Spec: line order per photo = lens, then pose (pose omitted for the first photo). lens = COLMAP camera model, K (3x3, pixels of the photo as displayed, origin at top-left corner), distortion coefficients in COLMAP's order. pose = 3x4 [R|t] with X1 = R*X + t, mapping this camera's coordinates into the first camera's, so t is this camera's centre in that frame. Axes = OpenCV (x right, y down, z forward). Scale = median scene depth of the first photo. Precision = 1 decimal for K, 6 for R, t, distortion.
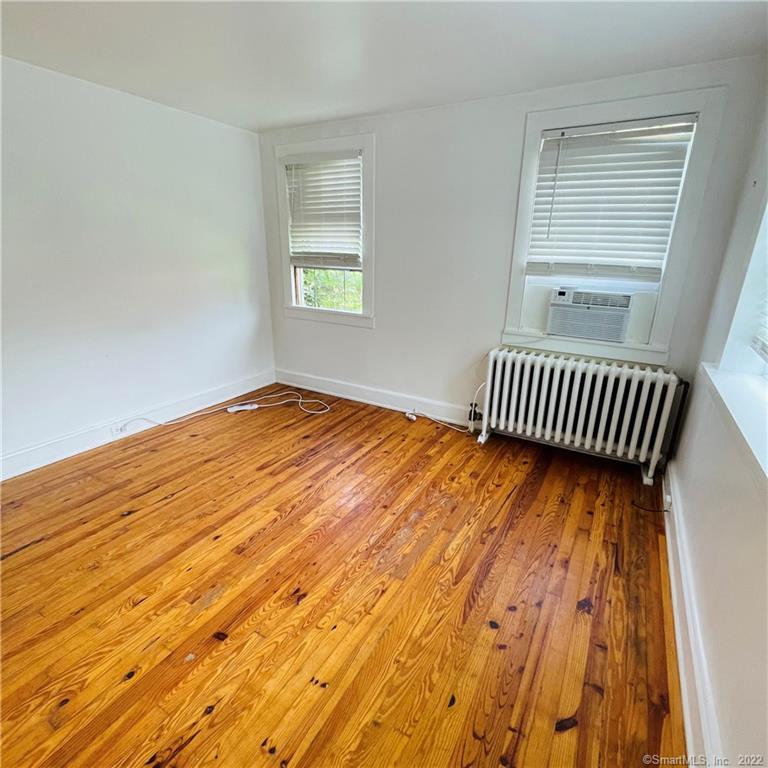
lens RADIAL K [[415.5, 0, 388.7], [0, 415.5, 383.6], [0, 0, 1]] dist [-0.007063, 0.004092]
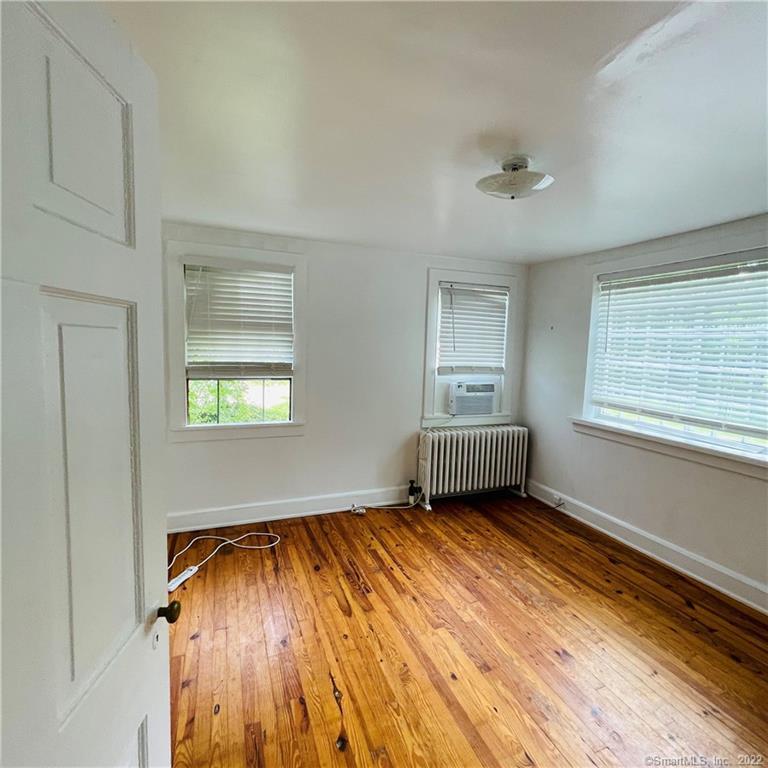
lens RADIAL K [[415.5, 0, 390.1], [0, 415.5, 379.2], [0, 0, 1]] dist [-0.007063, 0.004092]
pose [[0.611566, -0.070171, 0.788075, -0.829731], [0.230871, 0.968537, -0.092922, -0.152340], [-0.756760, 0.238771, 0.608525, 0.274141]]
